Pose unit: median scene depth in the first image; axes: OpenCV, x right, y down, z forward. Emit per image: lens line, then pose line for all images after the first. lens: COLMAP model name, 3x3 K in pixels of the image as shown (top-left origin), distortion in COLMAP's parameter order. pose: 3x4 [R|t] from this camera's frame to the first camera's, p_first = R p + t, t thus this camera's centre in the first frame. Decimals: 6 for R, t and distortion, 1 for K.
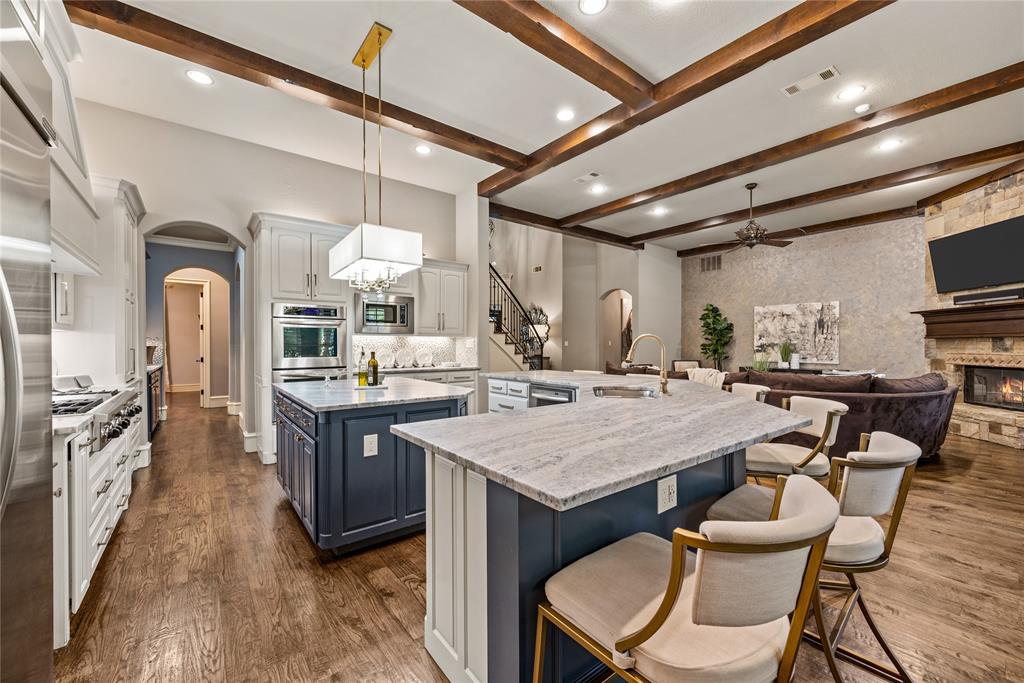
lens RADIAL K [[404.1, 0, 515.3], [0, 404.1, 344.3], [0, 0, 1]] dist [-0.000762, 0.000056]
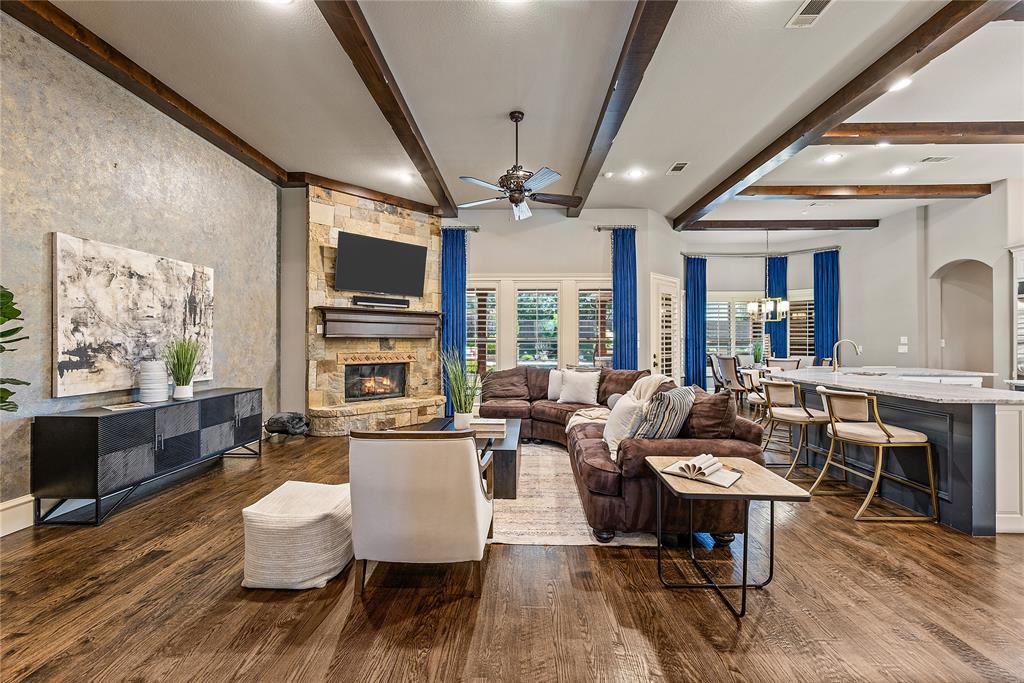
lens RADIAL K [[404.1, 0, 514.8], [0, 404.1, 341.3], [0, 0, 1]] dist [-0.000762, 0.000056]
pose [[-0.767886, 0.000356, 0.640587, 0.131688], [-0.001105, 0.999998, -0.001880, -0.005064], [-0.640586, -0.002151, -0.767883, 1.391155]]
